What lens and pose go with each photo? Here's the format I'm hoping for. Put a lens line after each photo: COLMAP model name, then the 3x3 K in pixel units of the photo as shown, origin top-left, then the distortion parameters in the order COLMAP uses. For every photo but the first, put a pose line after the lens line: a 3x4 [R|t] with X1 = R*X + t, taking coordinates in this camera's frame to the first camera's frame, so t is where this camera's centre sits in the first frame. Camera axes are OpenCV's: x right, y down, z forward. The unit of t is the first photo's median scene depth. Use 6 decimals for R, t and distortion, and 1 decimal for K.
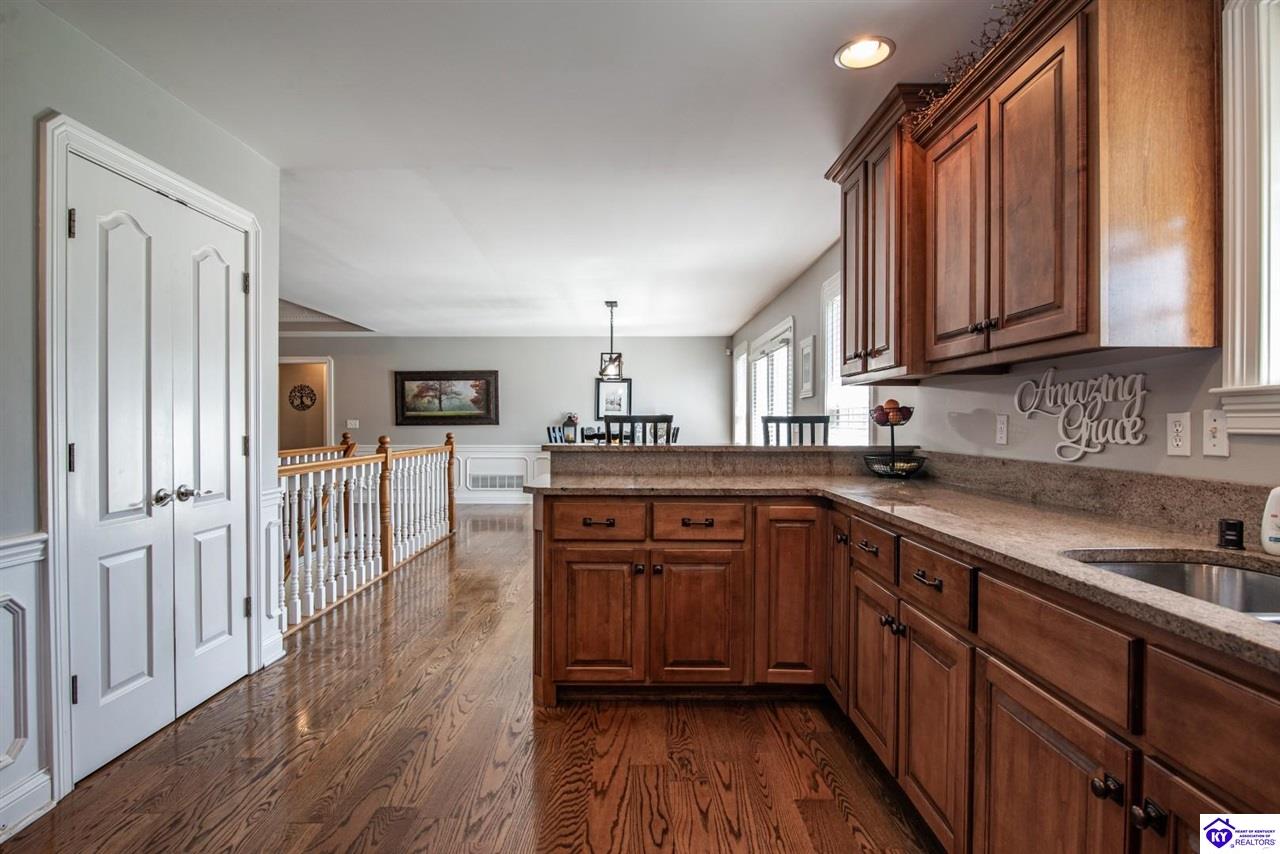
lens RADIAL K [[680.5, 0, 636.0], [0, 680.5, 425.7], [0, 0, 1]] dist [-0.001692, -0.000176]
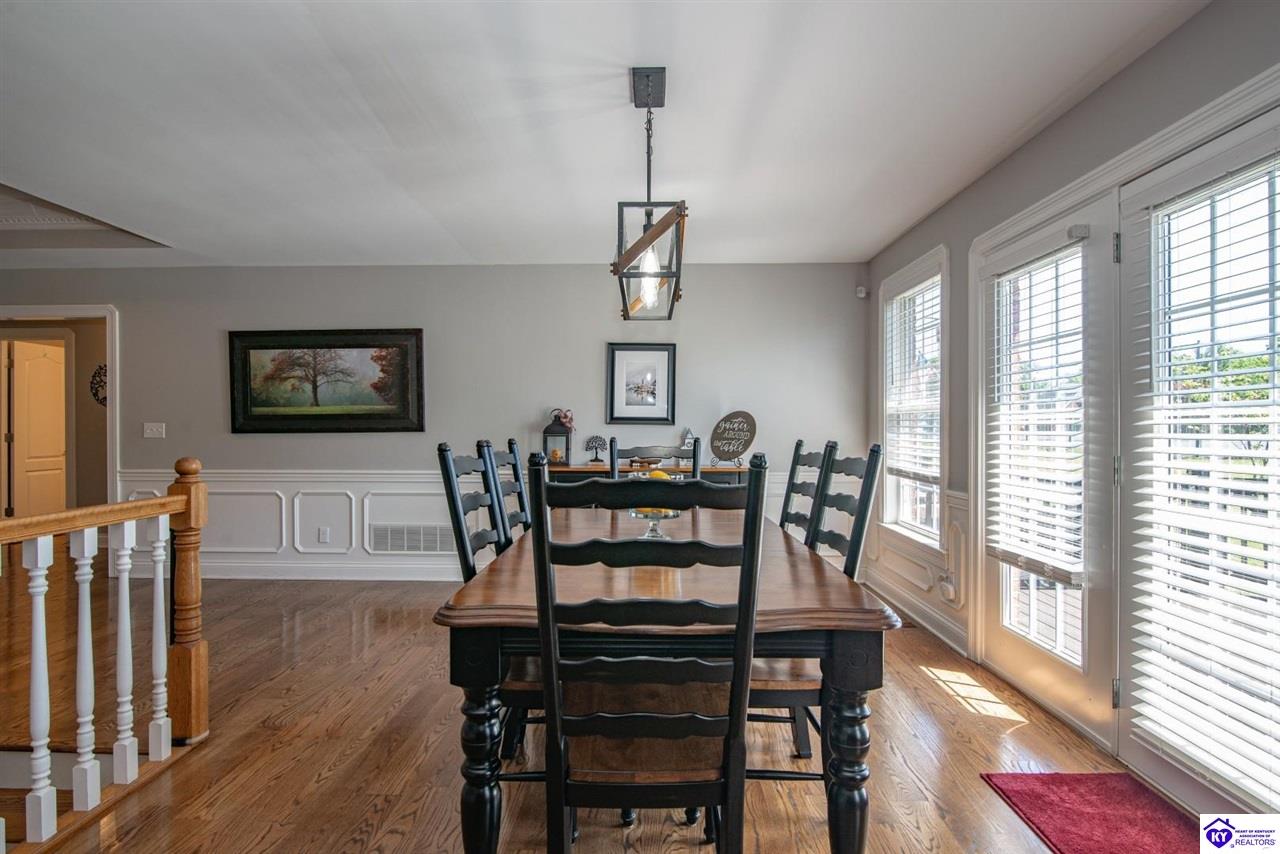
lens RADIAL K [[680.5, 0, 636.0], [0, 680.5, 425.7], [0, 0, 1]] dist [-0.001692, -0.000176]
pose [[0.999725, 0.001044, -0.023441, -0.024686], [-0.001274, 0.999951, -0.009806, -0.001065], [0.023429, 0.009834, 0.999677, 0.476286]]
